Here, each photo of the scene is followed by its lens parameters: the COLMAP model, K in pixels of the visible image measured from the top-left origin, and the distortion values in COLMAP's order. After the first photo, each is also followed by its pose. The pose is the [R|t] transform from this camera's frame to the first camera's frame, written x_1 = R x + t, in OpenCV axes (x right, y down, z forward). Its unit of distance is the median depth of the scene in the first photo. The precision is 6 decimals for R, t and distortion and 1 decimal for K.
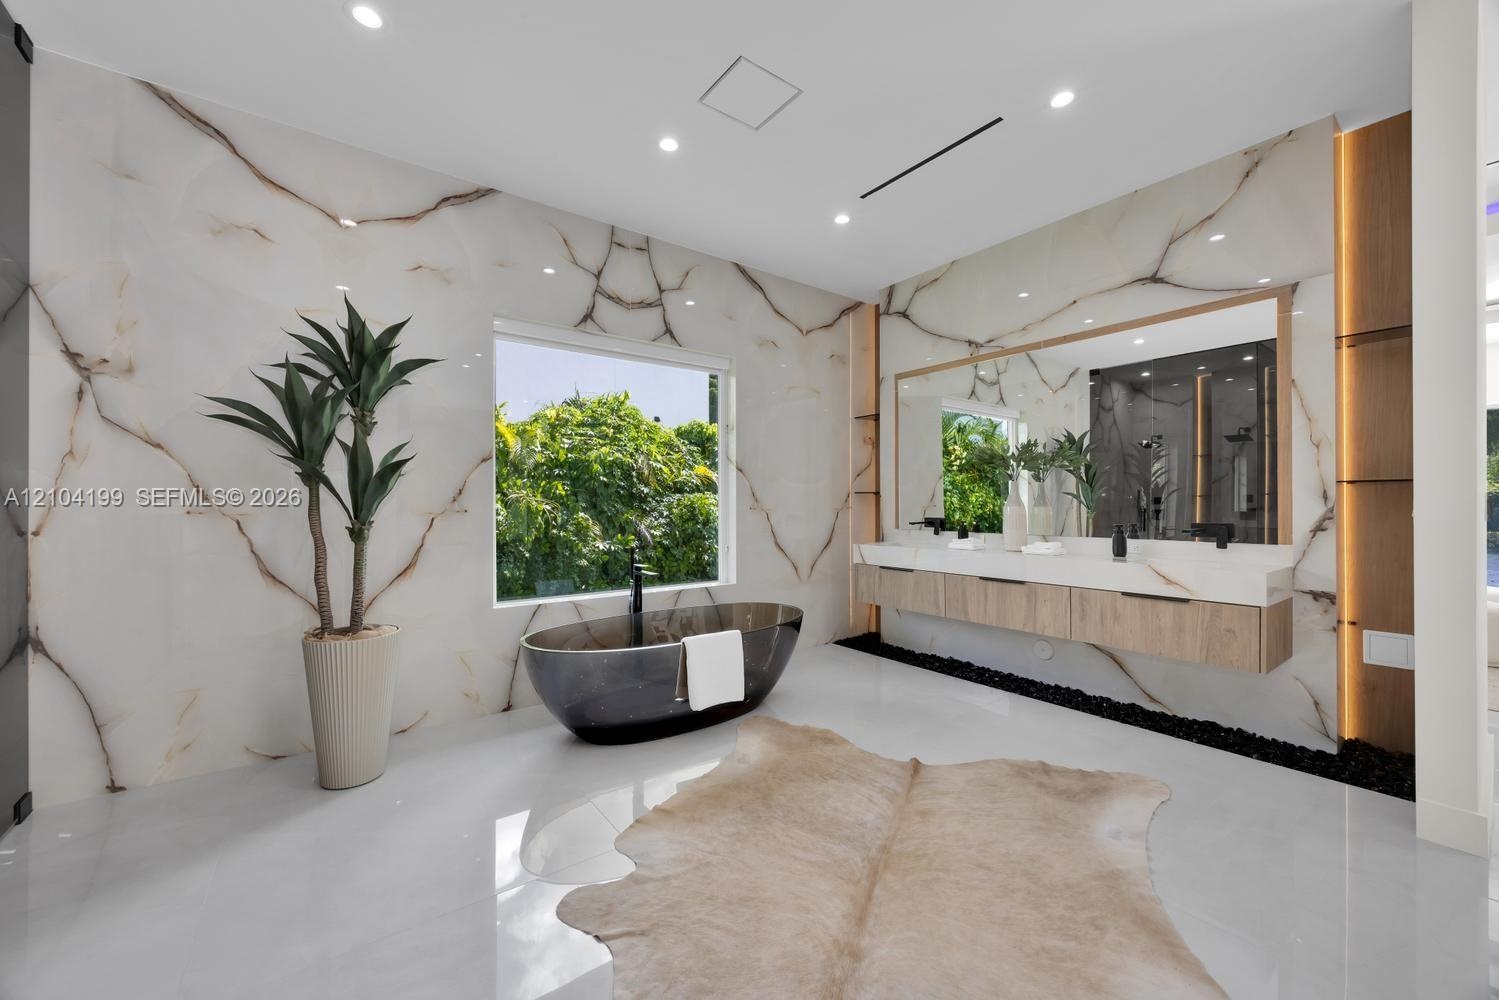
lens RADIAL K [[569.4, 0, 750.1], [0, 569.4, 497.3], [0, 0, 1]] dist [-0.000926, 0.000266]
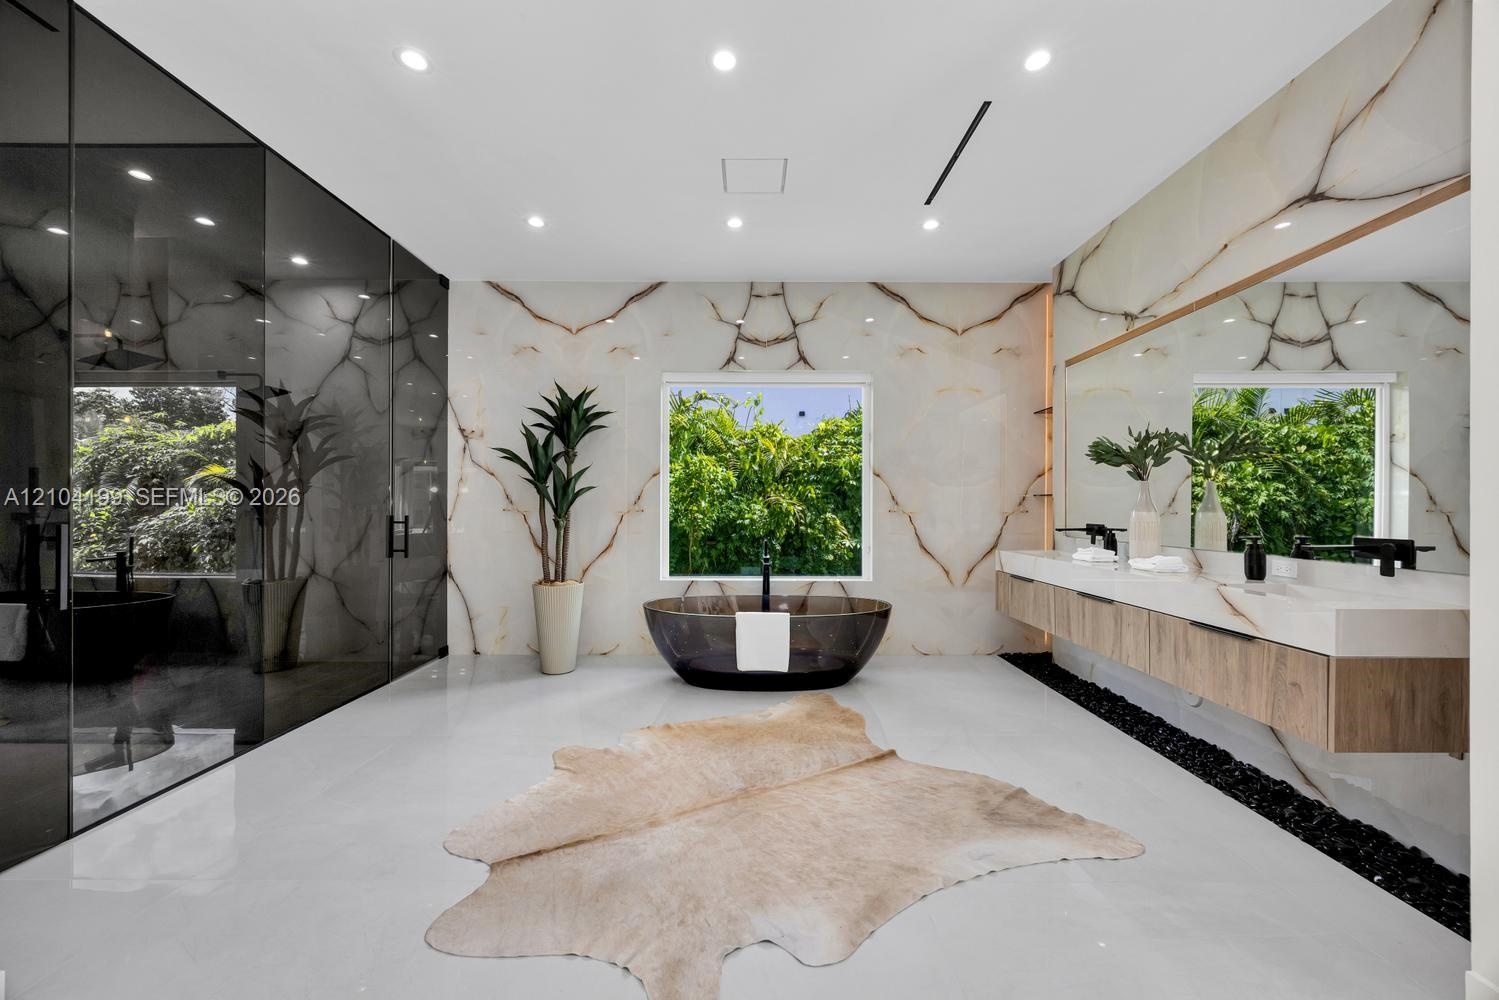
lens RADIAL K [[565.4, 0, 749.5], [0, 565.4, 500.0], [0, 0, 1]] dist [0.002580, 0.000367]
pose [[0.805420, -0.001443, -0.592703, 0.546275], [0.003132, 0.999993, 0.001822, -0.004542], [0.592696, -0.003324, 0.805419, 0.001643]]
